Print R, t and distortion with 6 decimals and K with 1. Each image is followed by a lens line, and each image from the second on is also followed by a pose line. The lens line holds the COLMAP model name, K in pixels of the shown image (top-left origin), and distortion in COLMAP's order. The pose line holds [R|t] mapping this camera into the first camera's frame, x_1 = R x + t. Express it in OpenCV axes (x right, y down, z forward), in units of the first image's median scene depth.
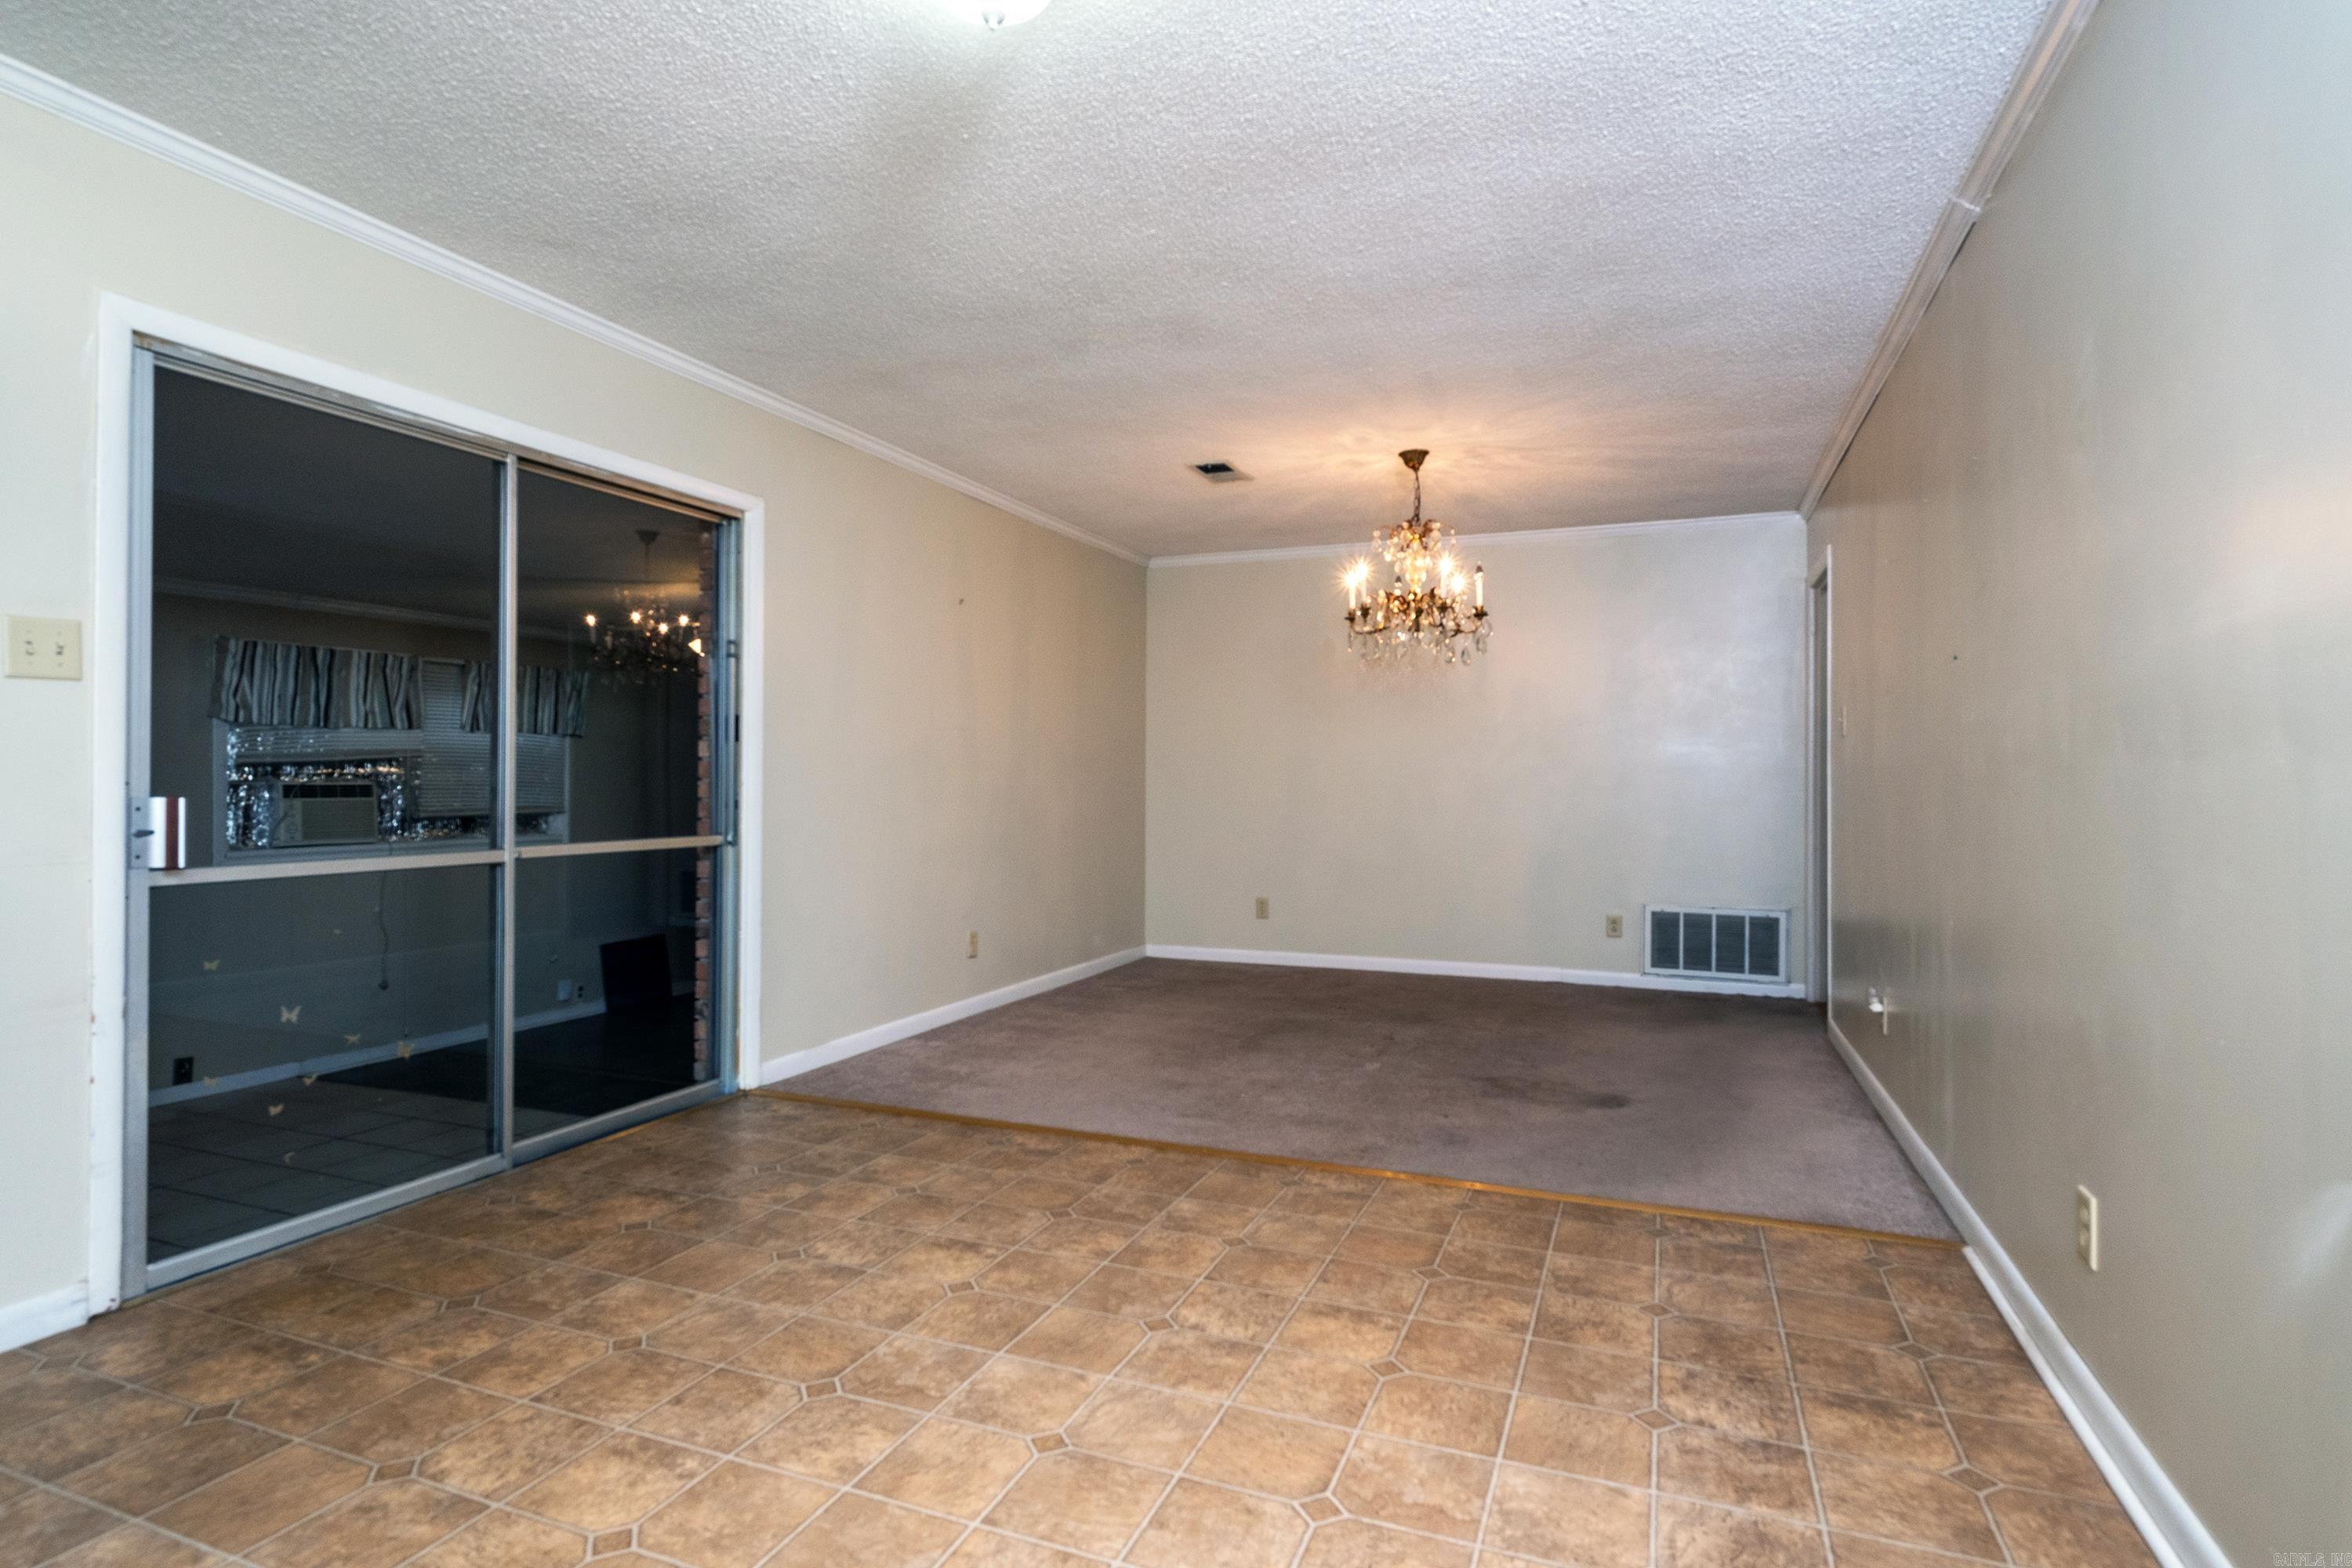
lens RADIAL K [[1193.1, 0, 1172.4], [0, 1193.1, 785.2], [0, 0, 1]] dist [0.000184, -0.001553]
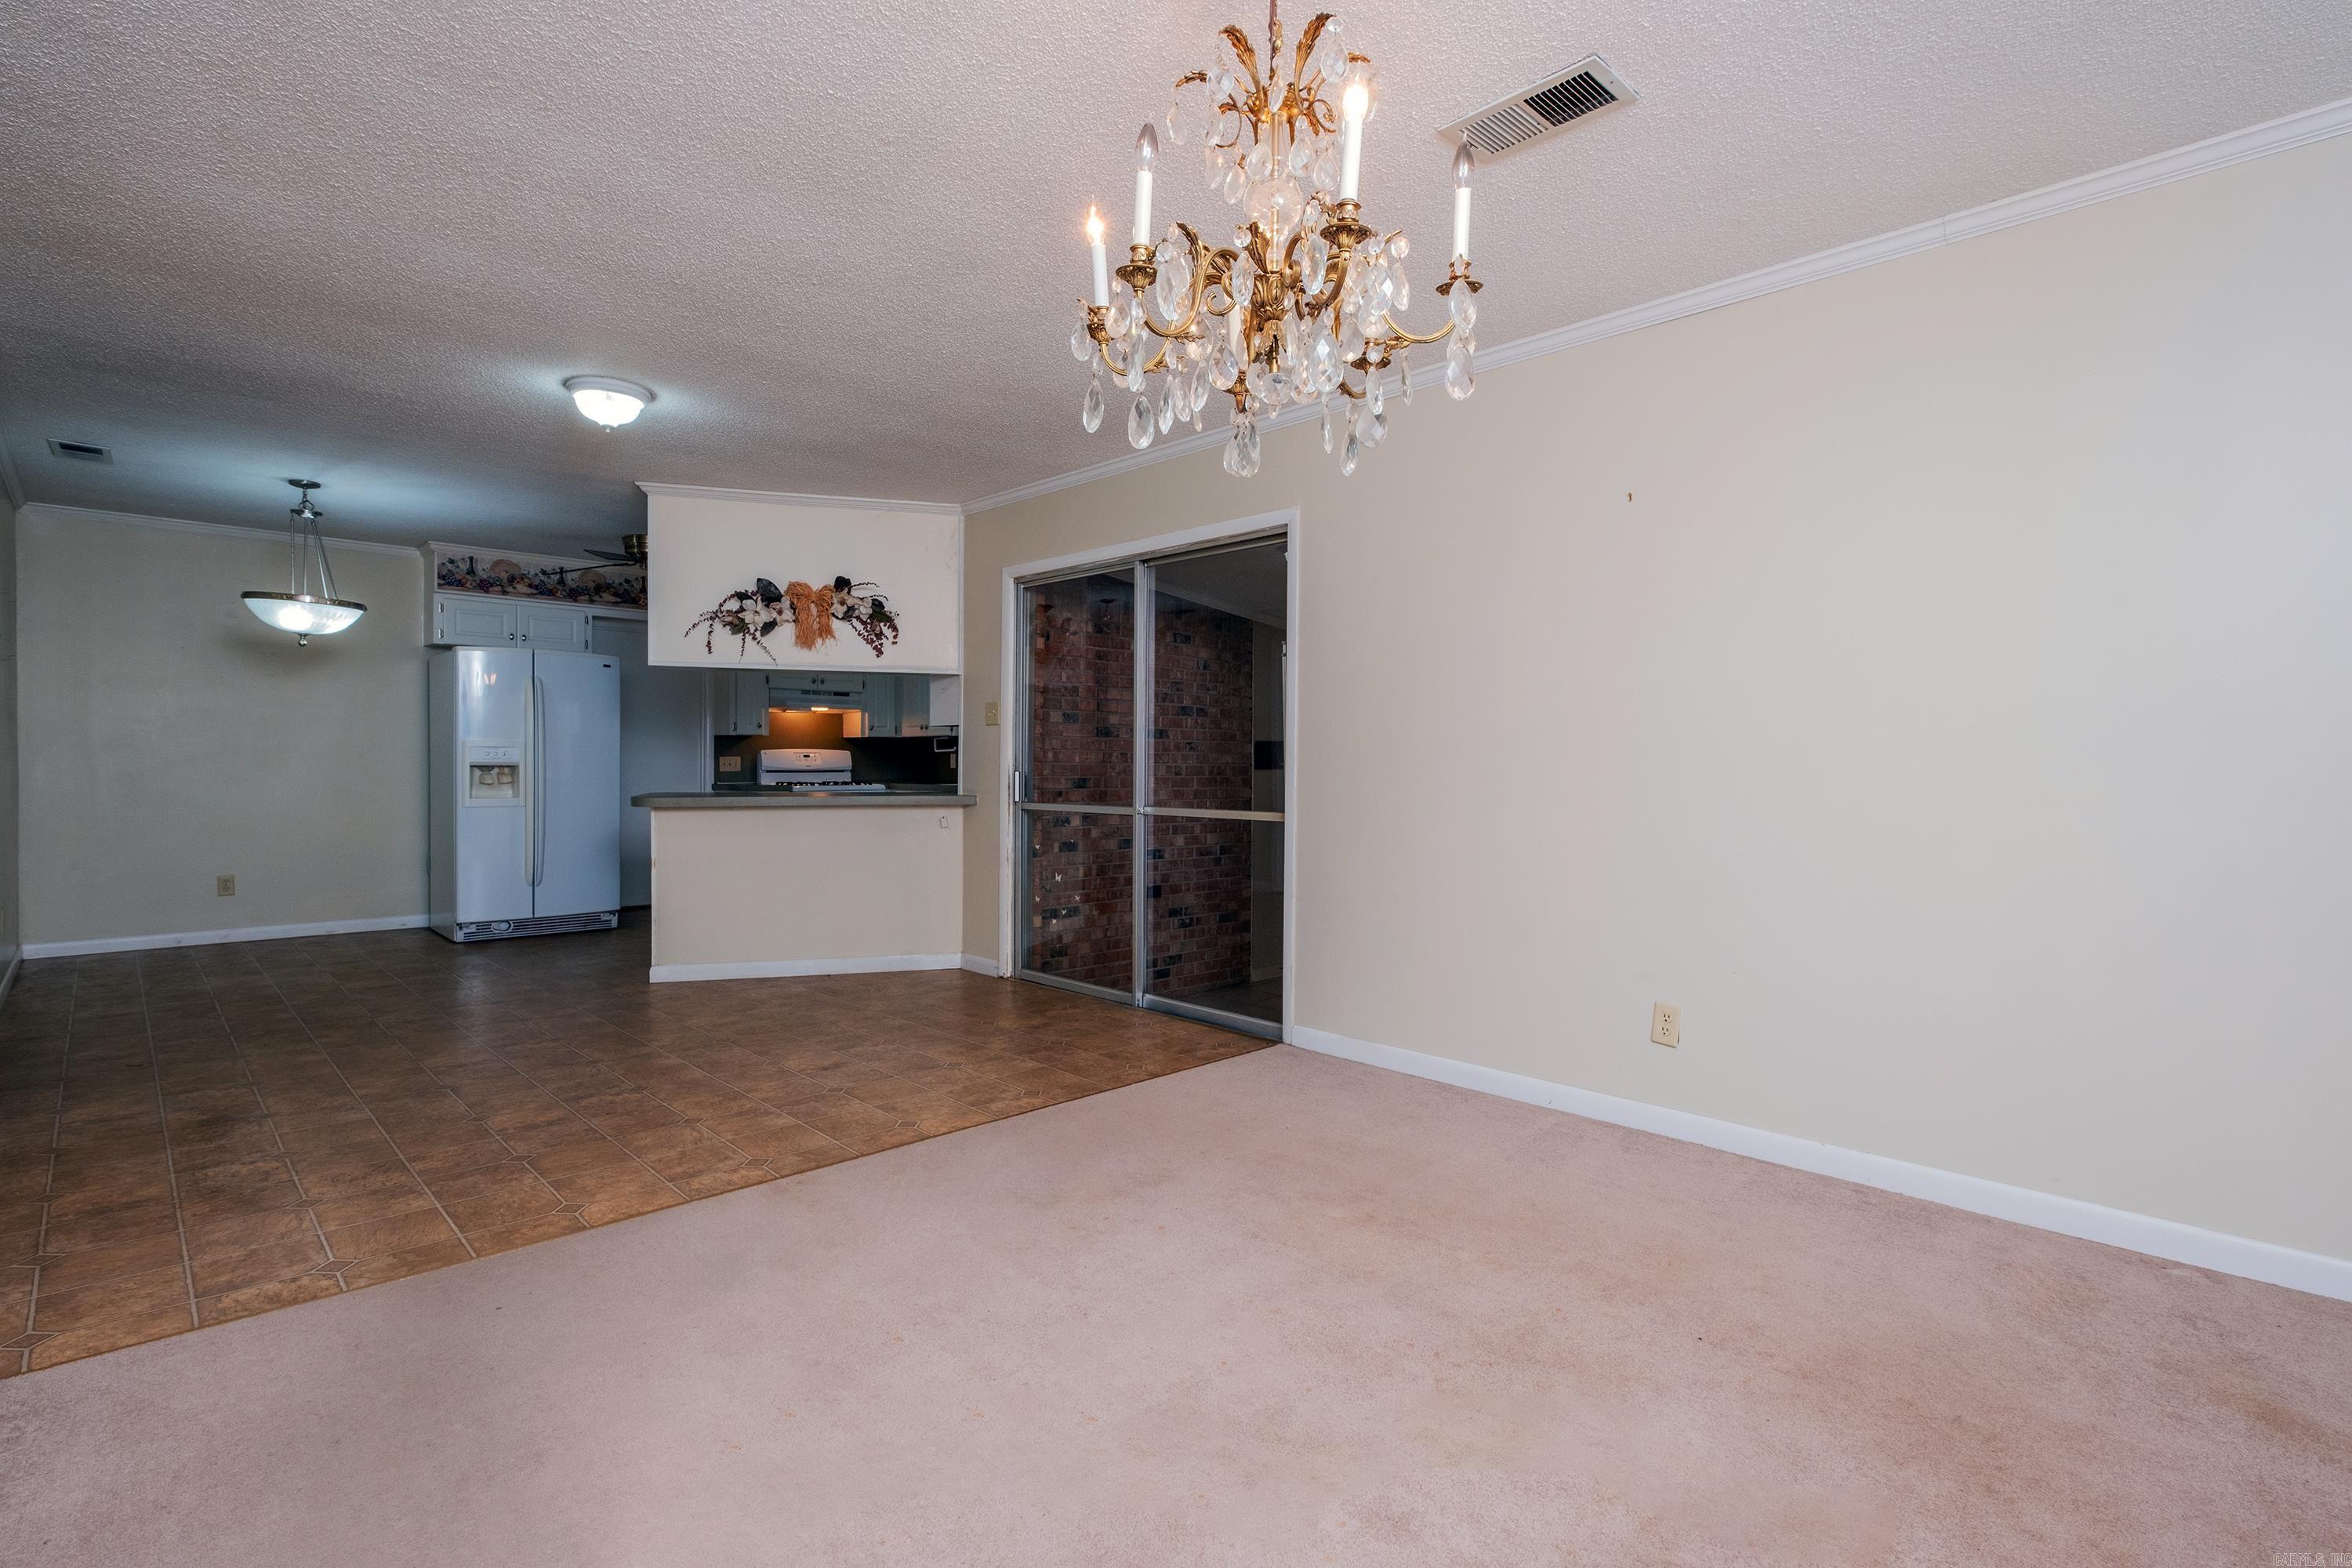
lens RADIAL K [[1107.7, 0, 1183.0], [0, 1107.7, 768.3], [0, 0, 1]] dist [-0.000058, -0.001662]
pose [[-0.394897, 0.000759, -0.918725, 0.922250], [-0.009830, 0.999939, 0.005051, -0.007963], [0.918673, 0.011026, -0.394865, 1.916787]]
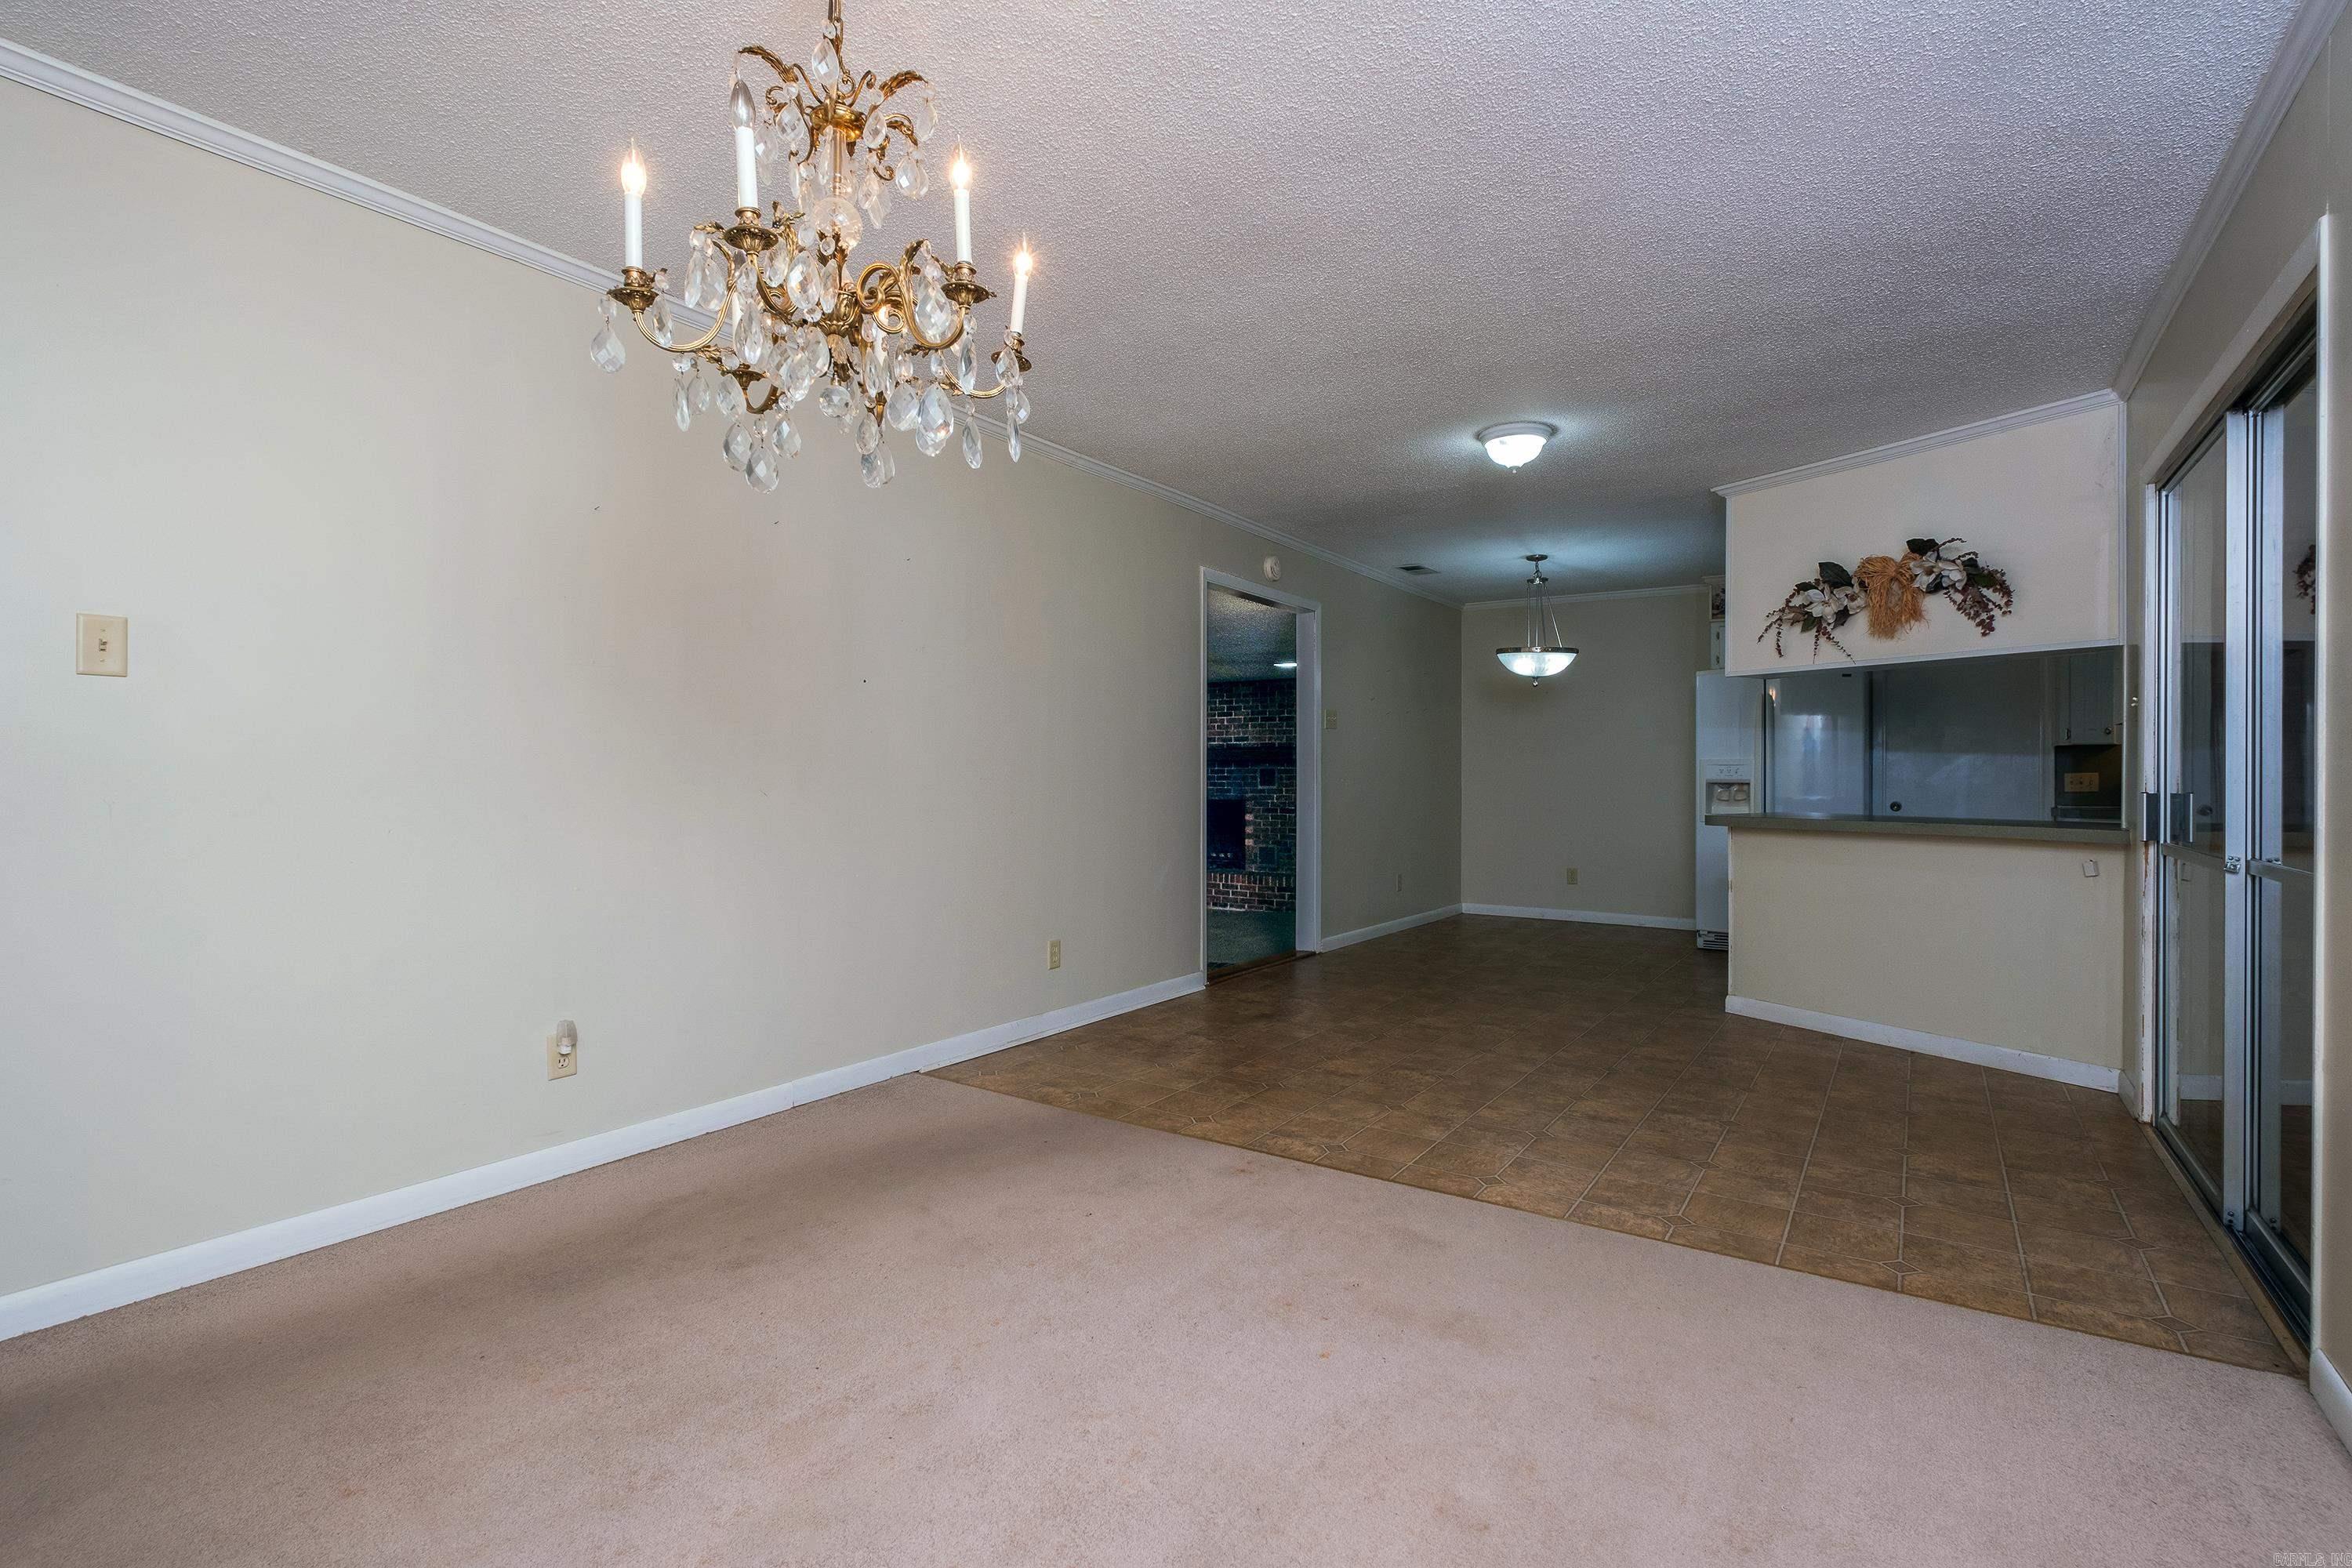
lens RADIAL K [[1107.7, 0, 1167.3], [0, 1107.7, 772.5], [0, 0, 1]] dist [-0.000058, -0.001662]
pose [[-0.979131, -0.004621, 0.203177, 0.052629], [-0.004327, 0.999989, 0.001896, -0.009957], [-0.203183, 0.000977, -0.979140, 2.278151]]
